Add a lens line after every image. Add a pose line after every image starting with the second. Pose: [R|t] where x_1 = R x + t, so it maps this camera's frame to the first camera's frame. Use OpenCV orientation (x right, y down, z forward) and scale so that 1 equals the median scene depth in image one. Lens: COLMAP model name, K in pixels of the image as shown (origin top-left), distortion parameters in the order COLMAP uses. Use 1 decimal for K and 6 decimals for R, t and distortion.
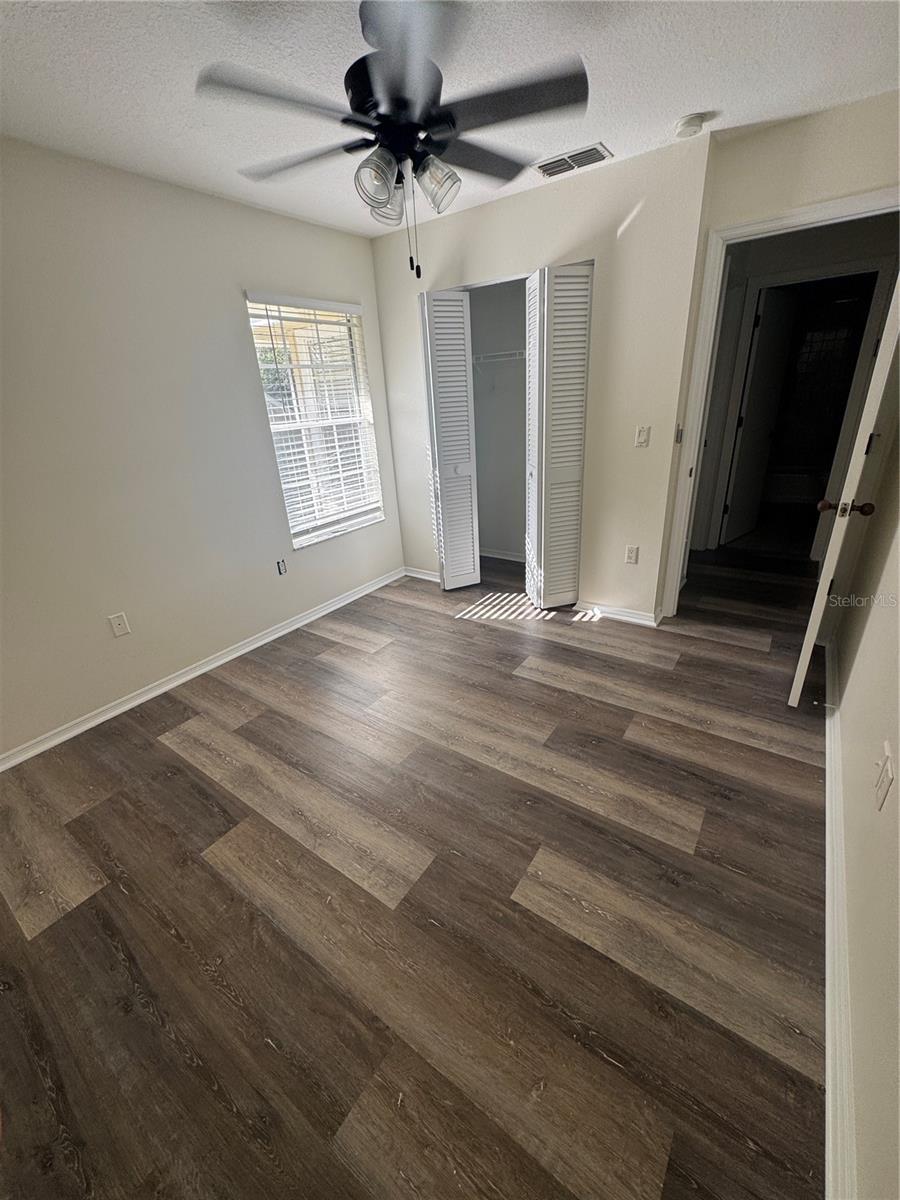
lens RADIAL K [[480.0, 0, 450.6], [0, 480.0, 599.8], [0, 0, 1]] dist [-0.003352, 0.000676]
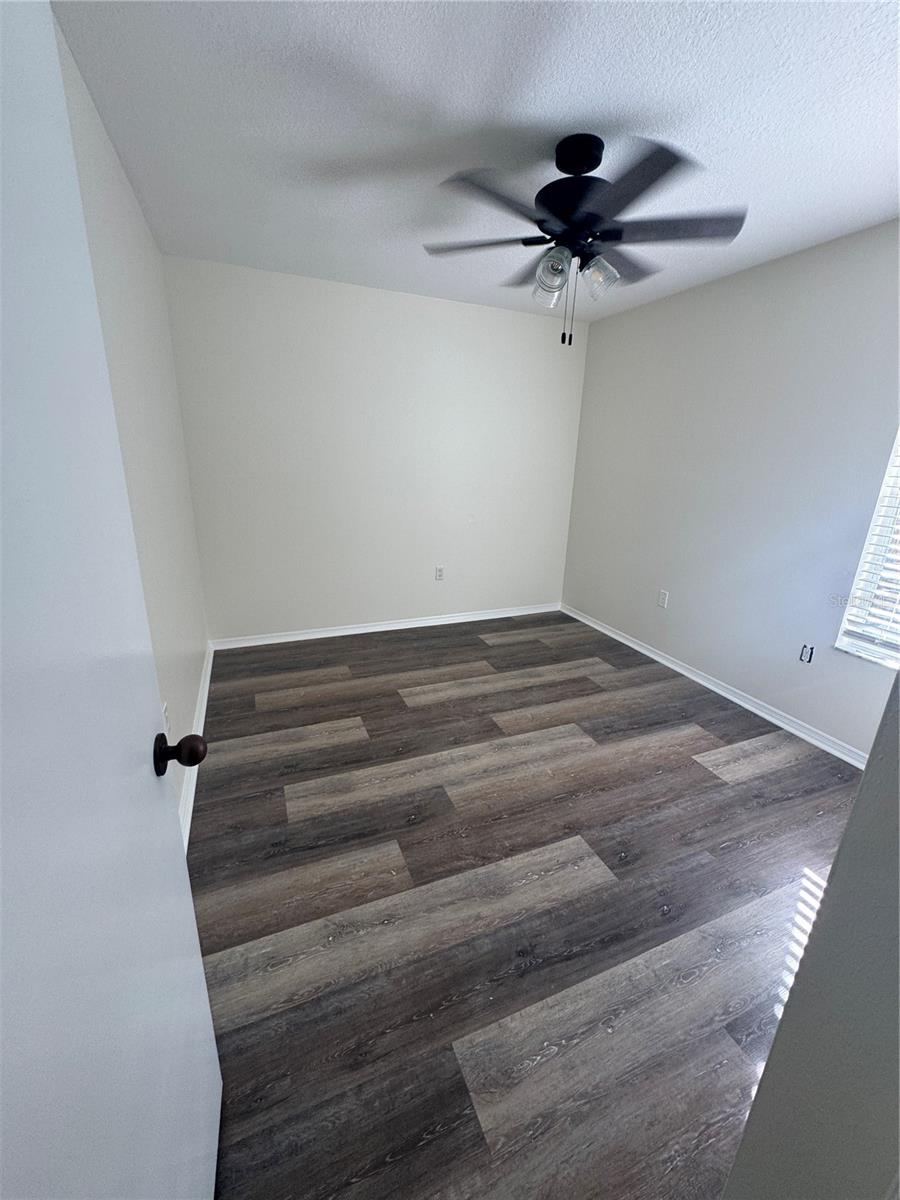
lens RADIAL K [[480.0, 0, 448.3], [0, 480.0, 598.7], [0, 0, 1]] dist [-0.003352, 0.000676]
pose [[-0.536818, 0.287756, -0.793109, 0.935787], [-0.335520, 0.789699, 0.513617, -0.567949], [0.774114, 0.541823, -0.327377, 1.210588]]
